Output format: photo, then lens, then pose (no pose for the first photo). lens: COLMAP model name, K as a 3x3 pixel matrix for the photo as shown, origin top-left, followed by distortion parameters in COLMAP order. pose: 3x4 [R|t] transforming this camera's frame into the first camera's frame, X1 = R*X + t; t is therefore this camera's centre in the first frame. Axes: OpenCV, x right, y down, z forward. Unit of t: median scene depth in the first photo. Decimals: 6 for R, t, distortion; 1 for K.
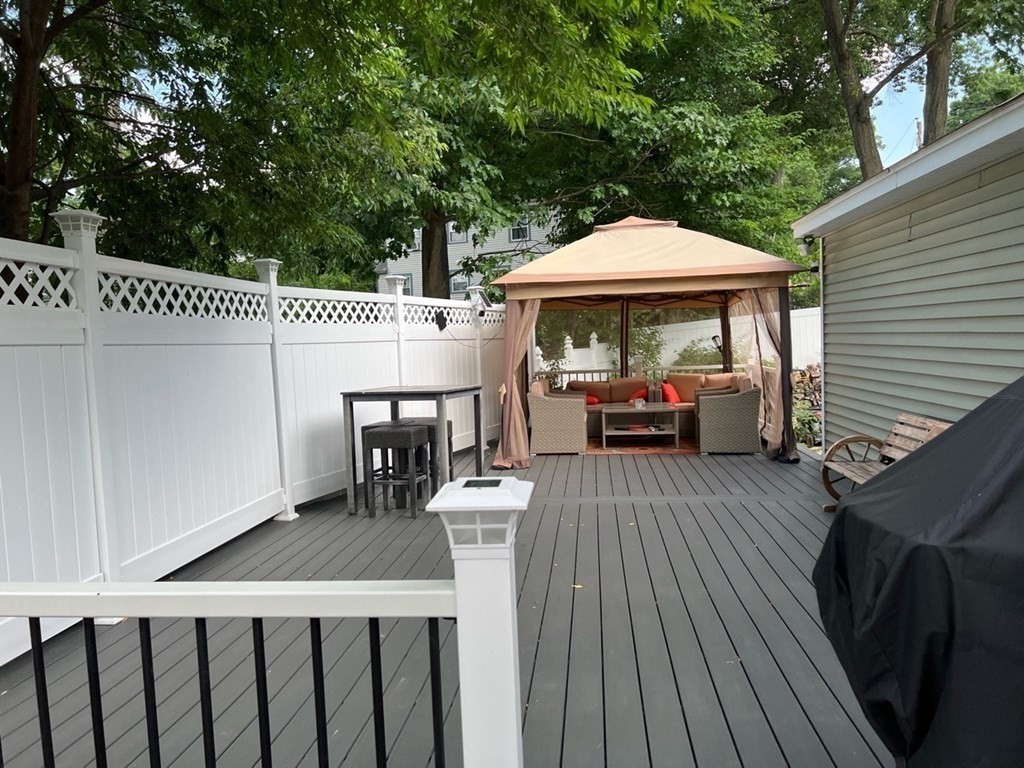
lens RADIAL K [[772.5, 0, 512.0], [0, 772.5, 384.0], [0, 0, 1]] dist [-0.003102, -0.000966]
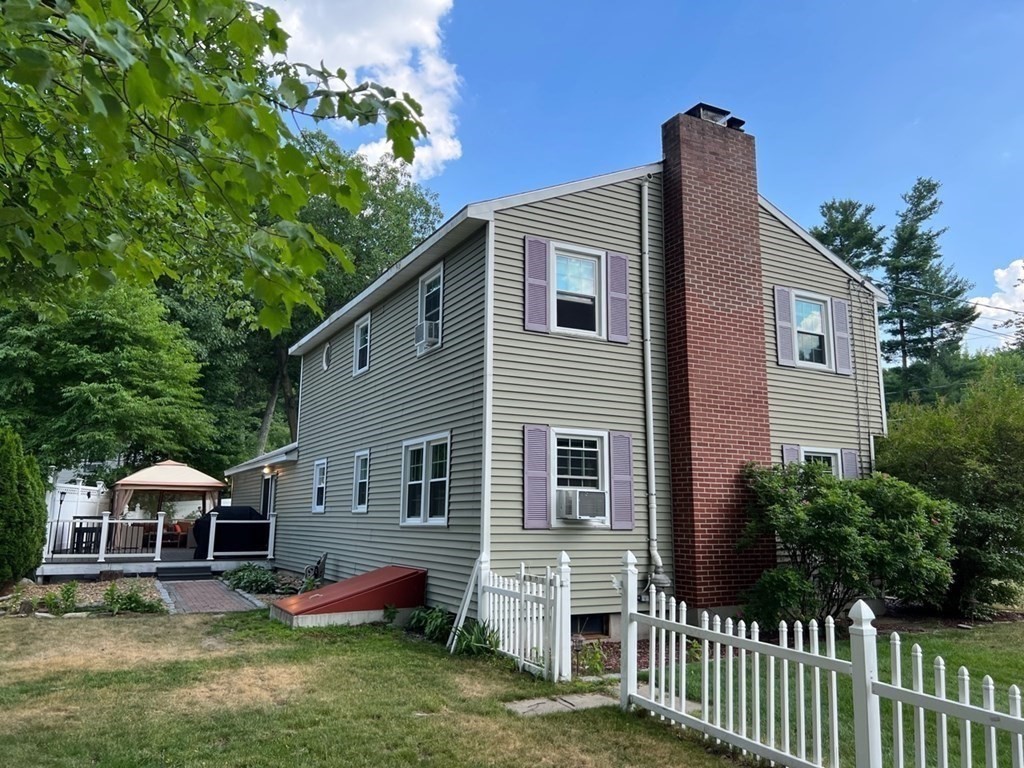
lens RADIAL K [[772.5, 0, 512.0], [0, 772.5, 384.0], [0, 0, 1]] dist [-0.003102, -0.000966]
pose [[0.825508, 0.140926, 0.546512, -0.369188], [-0.008886, 0.971449, -0.237080, 0.153758], [-0.564320, 0.190855, 0.803192, -1.889959]]
